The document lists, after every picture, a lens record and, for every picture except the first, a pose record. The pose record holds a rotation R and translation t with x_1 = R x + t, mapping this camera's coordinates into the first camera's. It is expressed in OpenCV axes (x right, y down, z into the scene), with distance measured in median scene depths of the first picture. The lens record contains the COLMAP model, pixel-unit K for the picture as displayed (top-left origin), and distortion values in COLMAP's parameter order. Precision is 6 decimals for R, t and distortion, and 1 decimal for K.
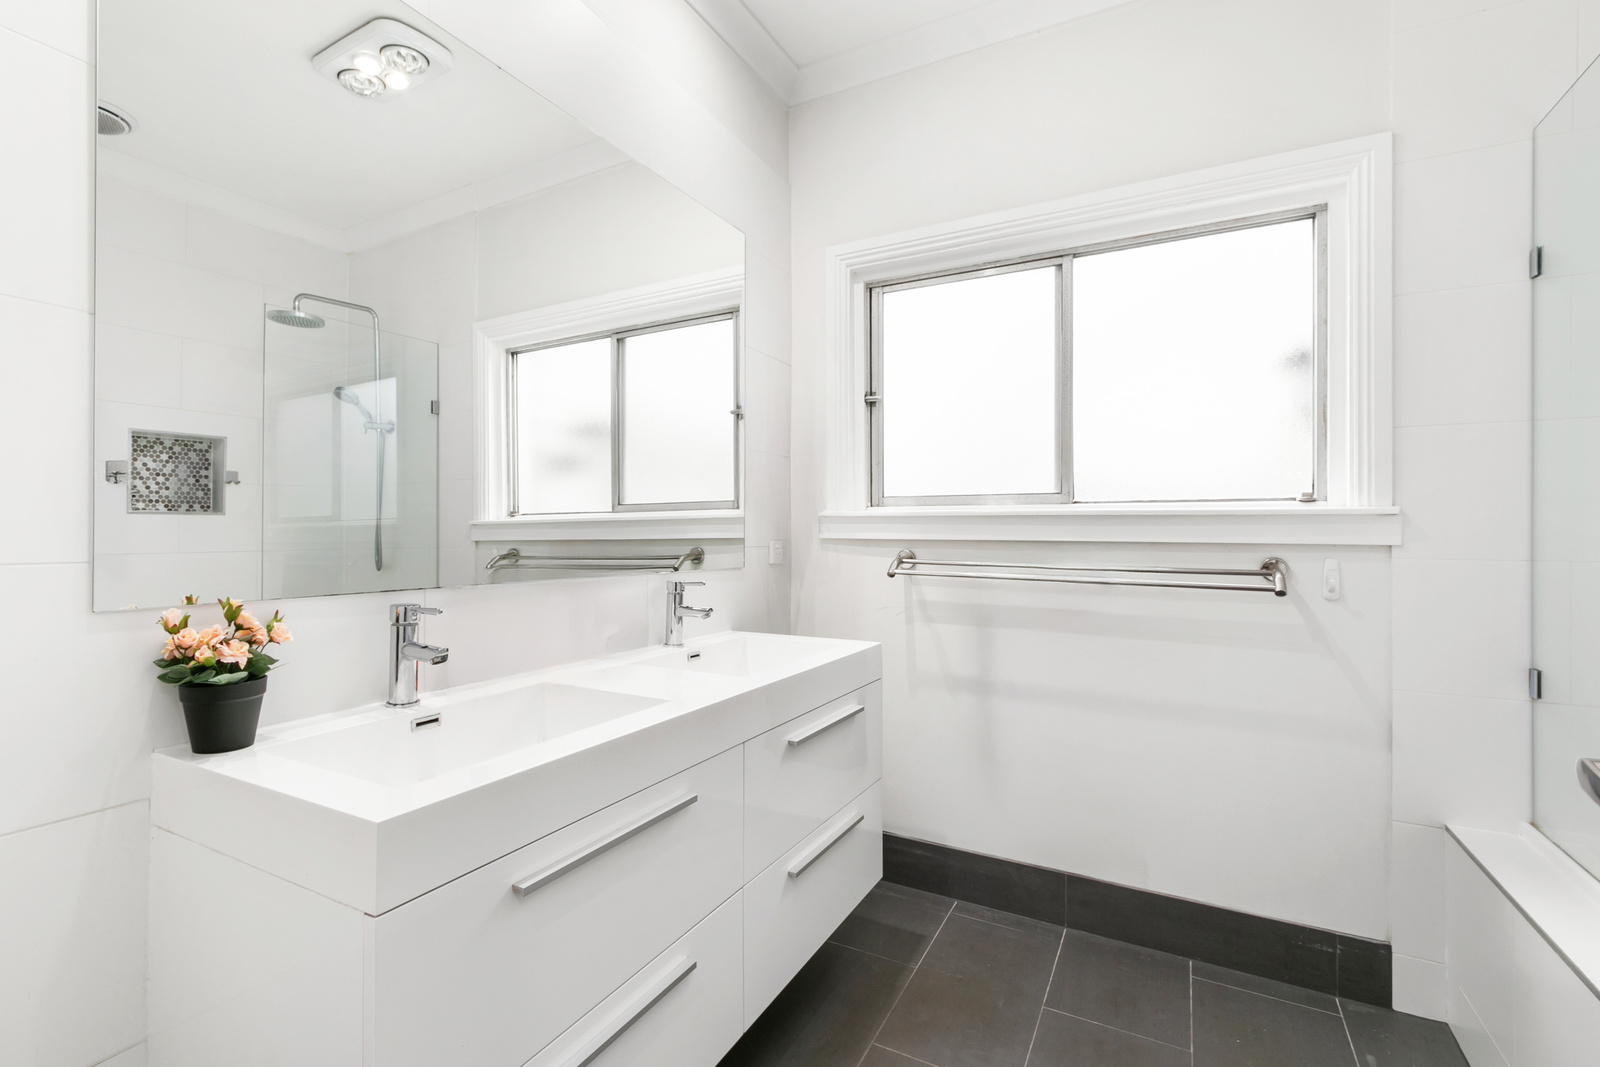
lens RADIAL K [[742.1, 0, 800.0], [0, 742.1, 533.5], [0, 0, 1]] dist [-0.002436, -0.000645]
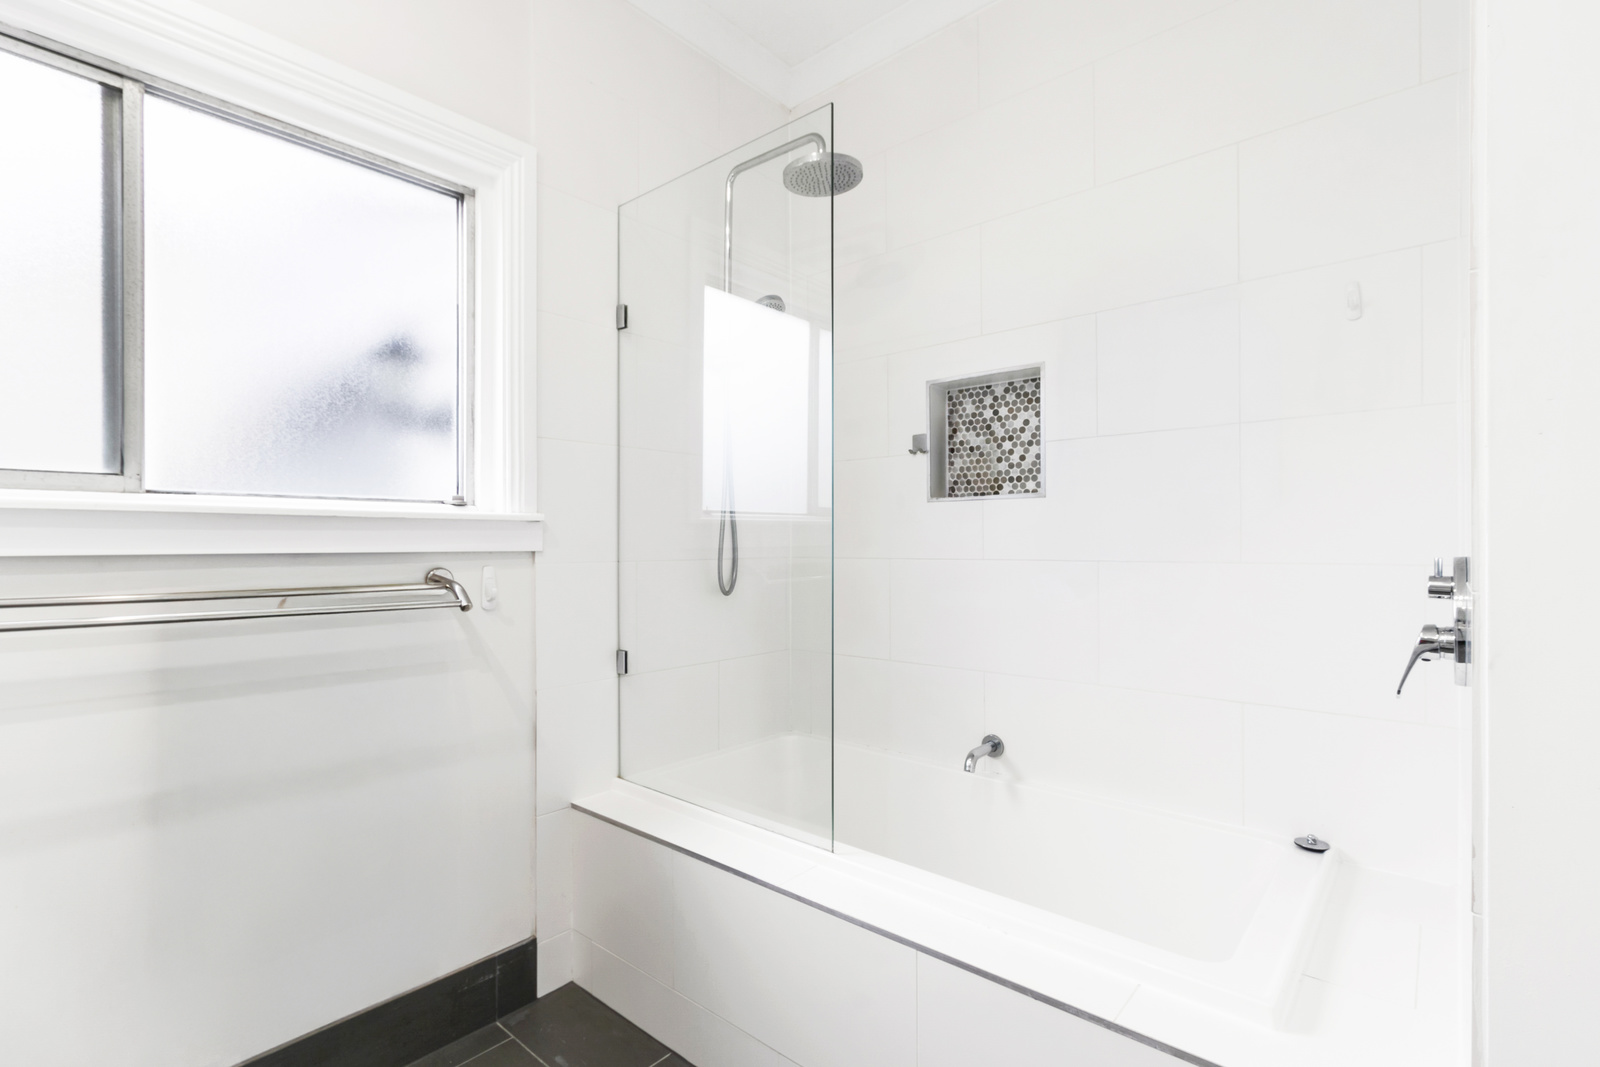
lens RADIAL K [[741.2, 0, 790.0], [0, 741.2, 541.9], [0, 0, 1]] dist [-0.001720, -0.000444]
pose [[0.236482, -0.007916, 0.971604, -0.117856], [0.001700, 0.999969, 0.007733, -0.004602], [-0.971634, -0.000177, 0.236488, 0.404300]]
